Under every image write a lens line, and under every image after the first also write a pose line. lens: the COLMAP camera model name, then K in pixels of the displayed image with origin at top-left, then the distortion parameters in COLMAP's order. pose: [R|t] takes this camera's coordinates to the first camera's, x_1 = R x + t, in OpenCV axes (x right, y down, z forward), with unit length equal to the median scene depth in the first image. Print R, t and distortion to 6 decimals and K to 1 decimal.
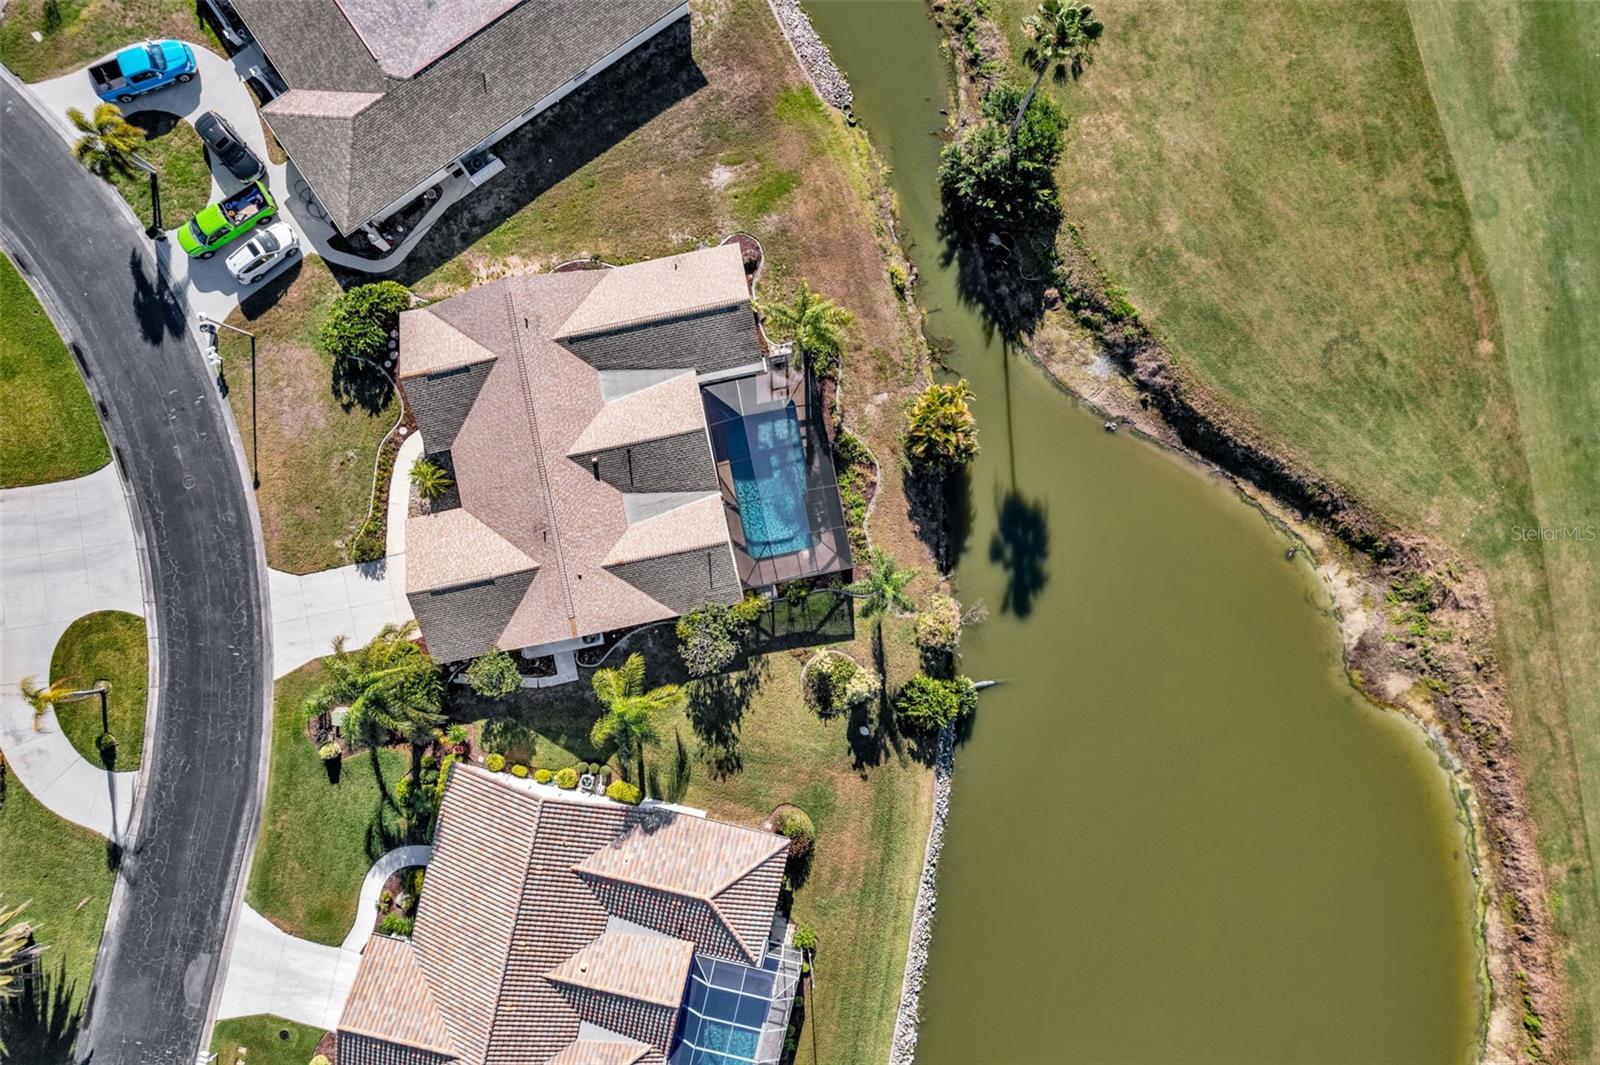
lens RADIAL K [[1027.2, 0, 815.2], [0, 1027.2, 552.3], [0, 0, 1]] dist [-0.069494, 0.058445]
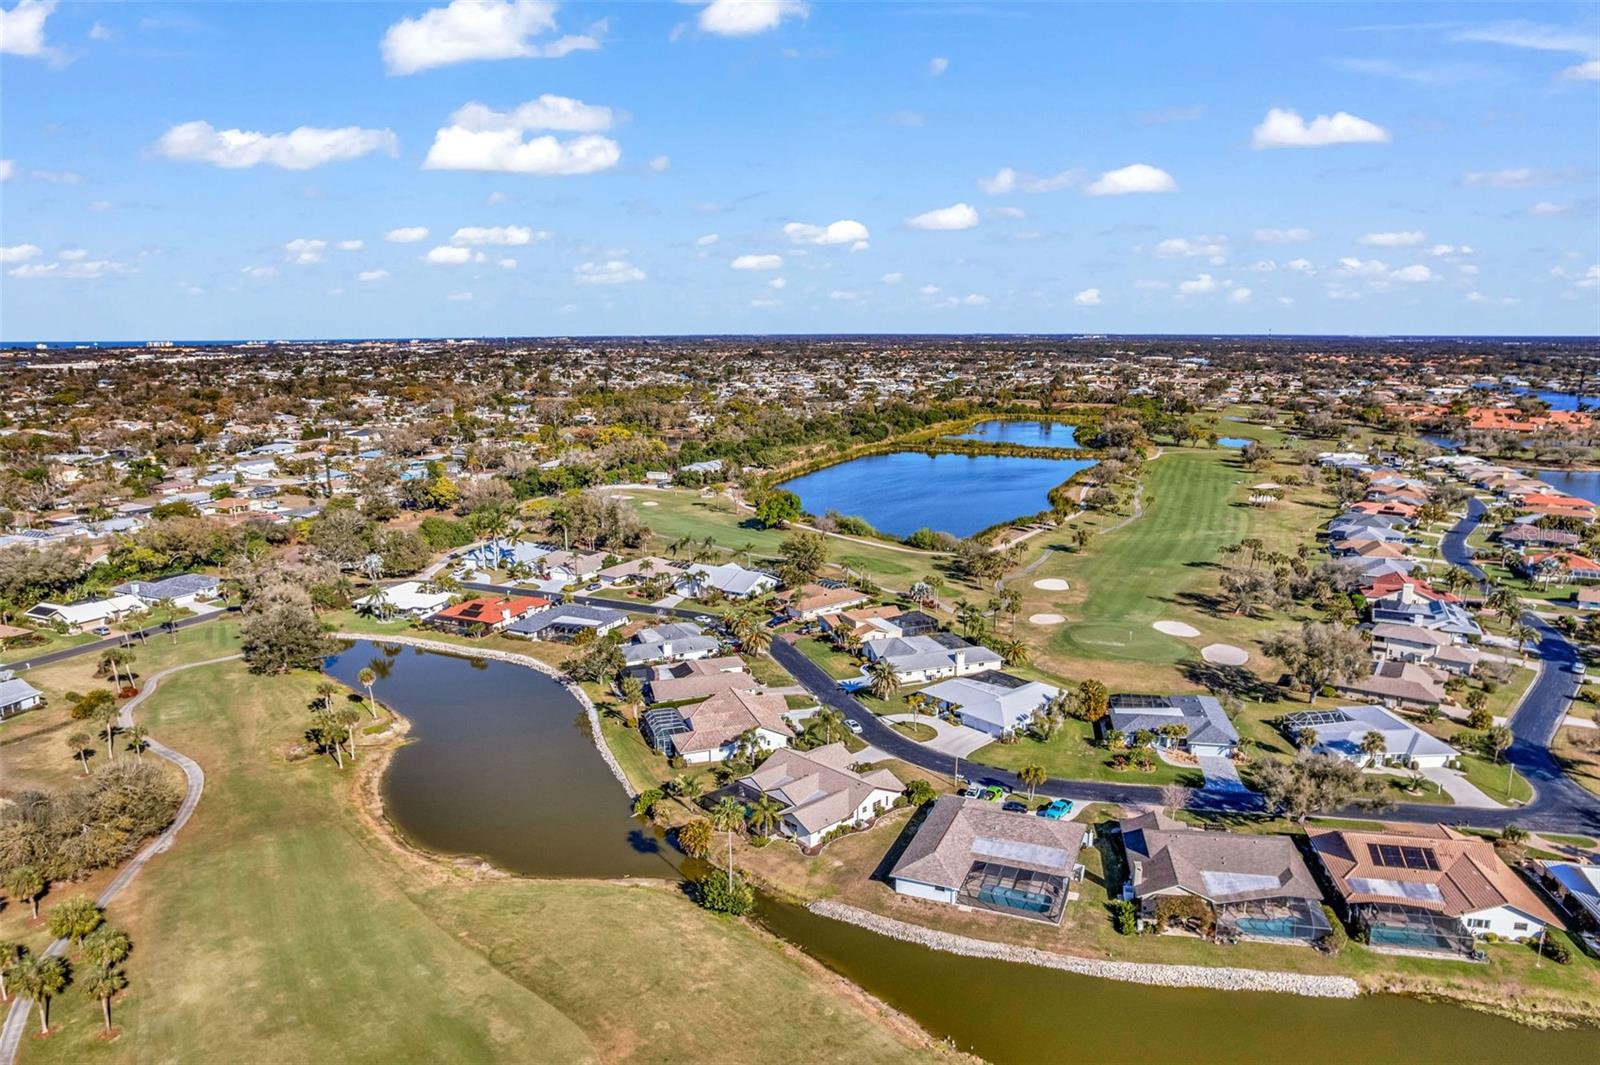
lens RADIAL K [[1034.8, 0, 815.9], [0, 1034.8, 540.9], [0, 0, 1]] dist [-0.070740, 0.057702]
pose [[-0.838073, 0.109782, -0.534398, 1.056489], [-0.545554, -0.164838, 0.821705, -2.046961], [0.002119, 0.980192, 0.198038, -0.123912]]
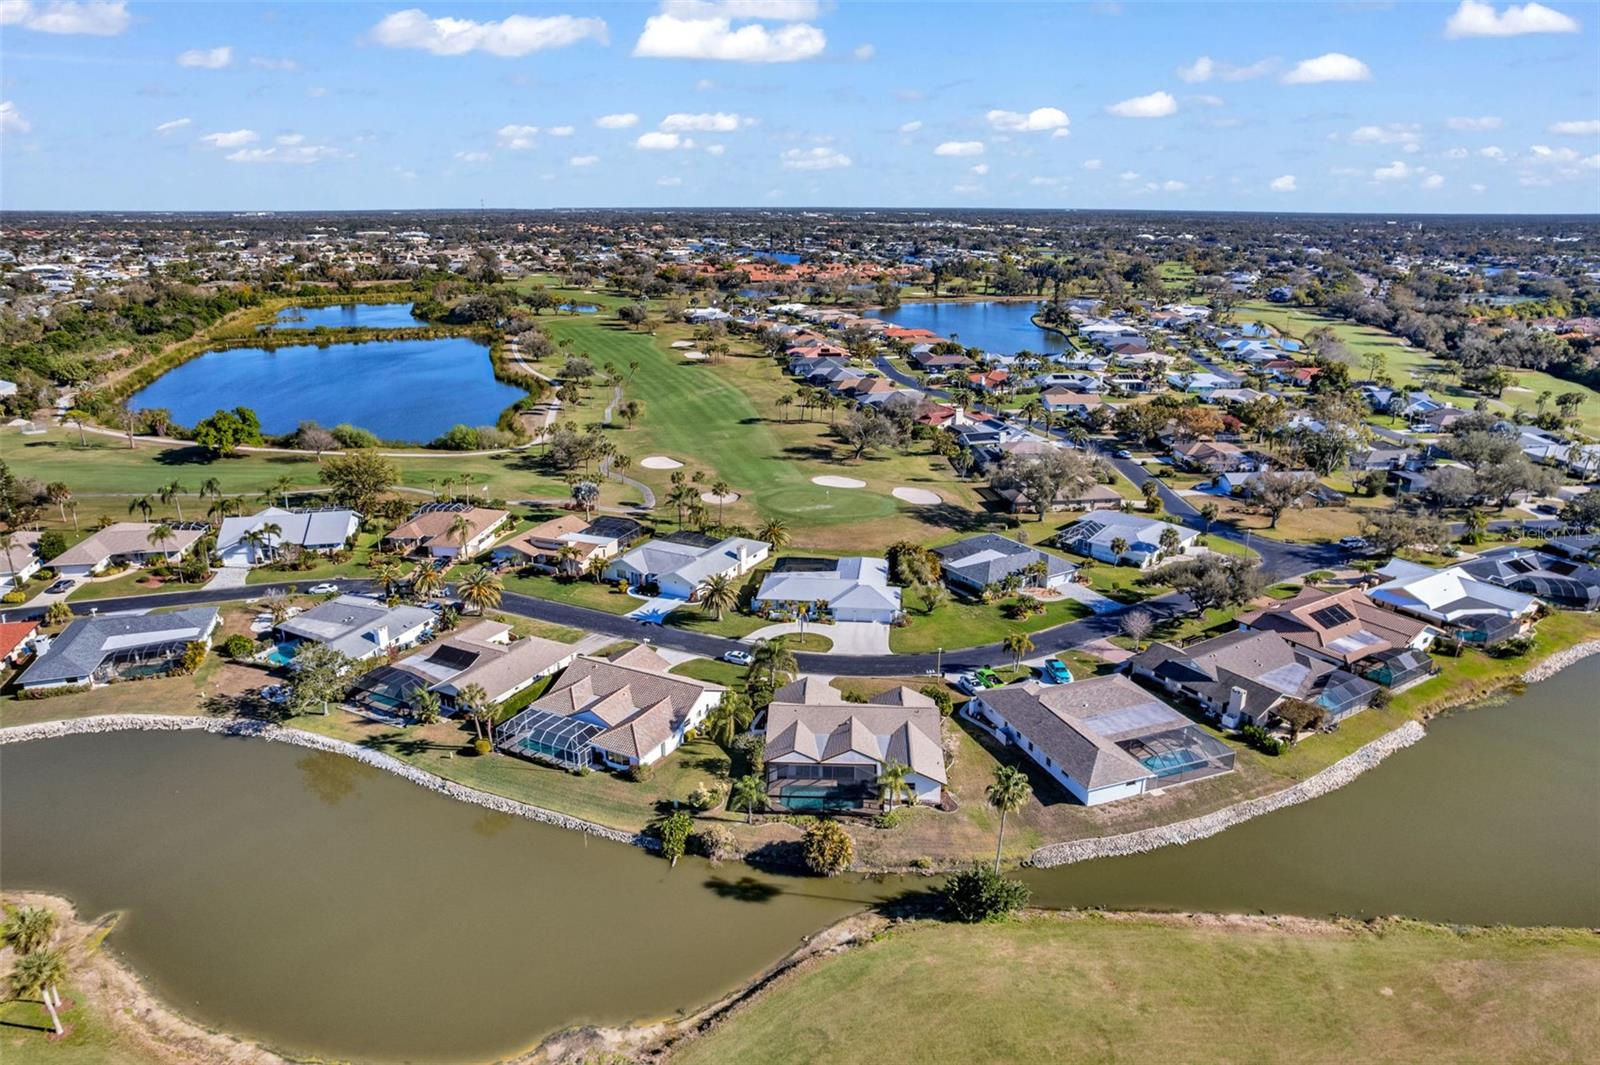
lens RADIAL K [[1027.2, 0, 815.2], [0, 1027.2, 552.3], [0, 0, 1]] dist [-0.069494, 0.058445]
pose [[-0.238545, 0.312236, -0.919568, 1.505036], [-0.971131, -0.076922, 0.225803, -0.437638], [-0.000231, 0.946885, 0.321571, -0.008470]]
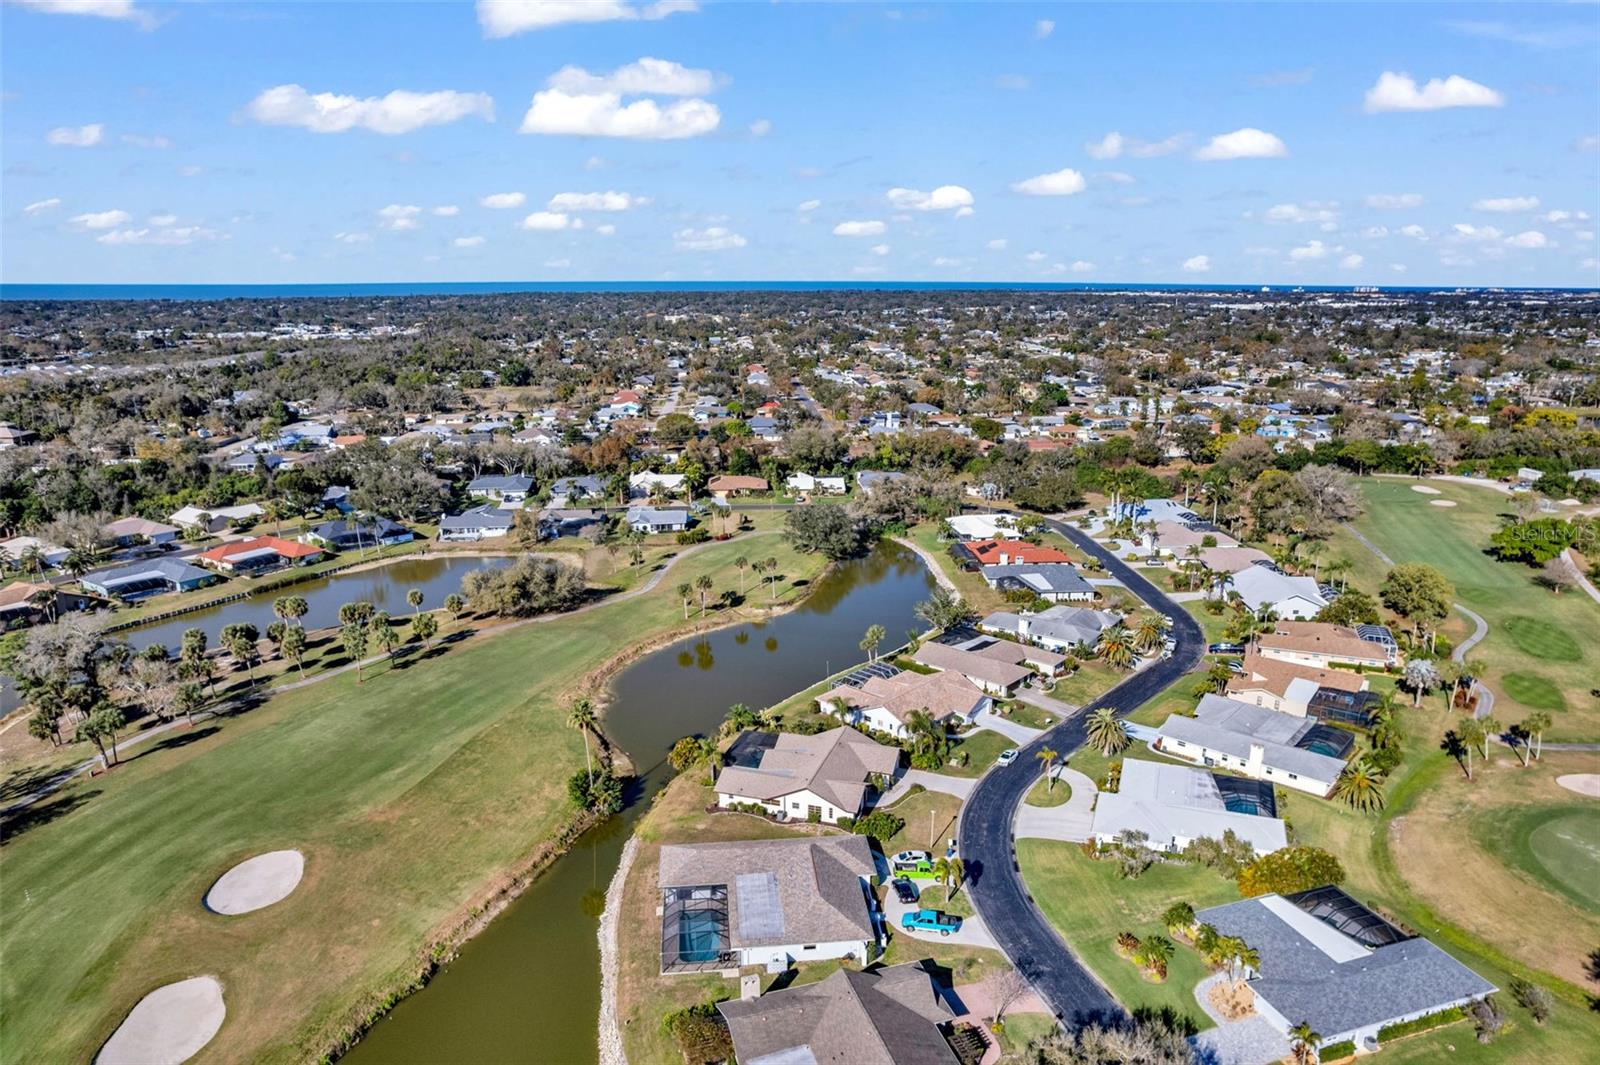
lens RADIAL K [[1034.8, 0, 815.9], [0, 1034.8, 540.9], [0, 0, 1]] dist [-0.070740, 0.057702]
pose [[-0.881179, -0.122052, 0.456757, -1.232579], [0.472754, -0.216843, 0.854098, -1.988165], [-0.005199, 0.968547, 0.248778, -0.137841]]
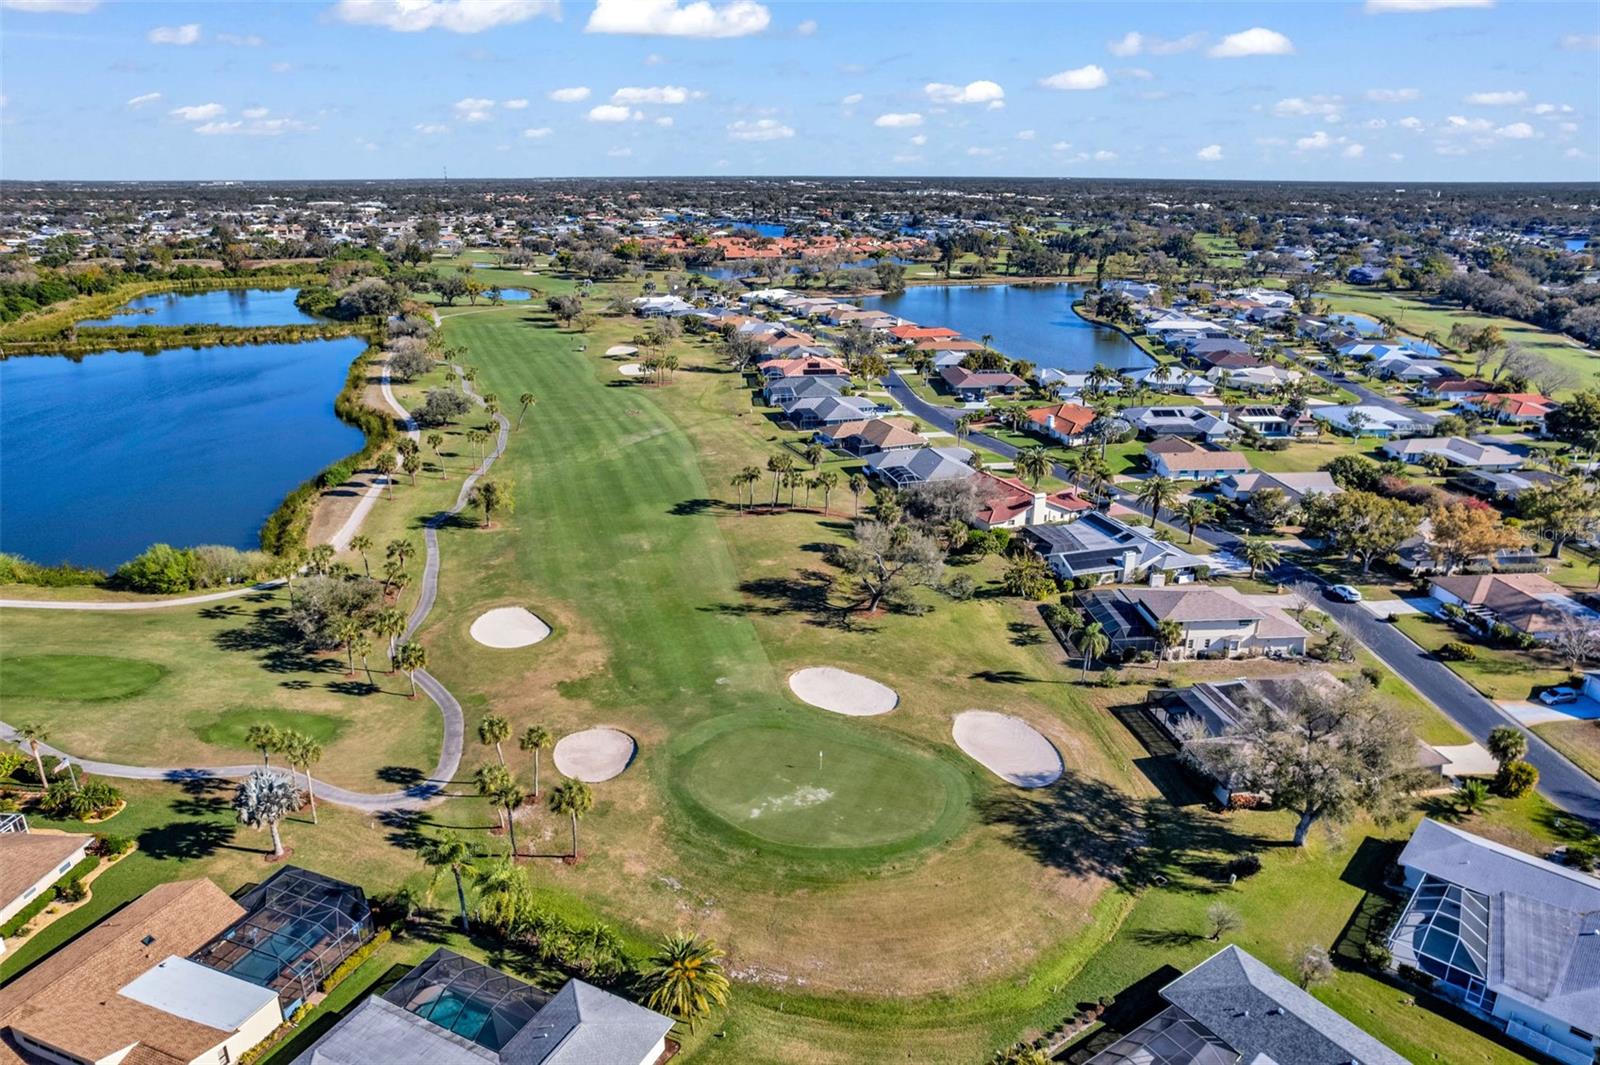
lens RADIAL K [[1036.8, 0, 814.0], [0, 1036.8, 544.1], [0, 0, 1]] dist [-0.081603, 0.075294]
pose [[-0.228847, 0.329394, -0.916040, -0.432421], [-0.973462, -0.076682, 0.215618, 0.017973], [0.000780, 0.941074, 0.338201, 0.056435]]
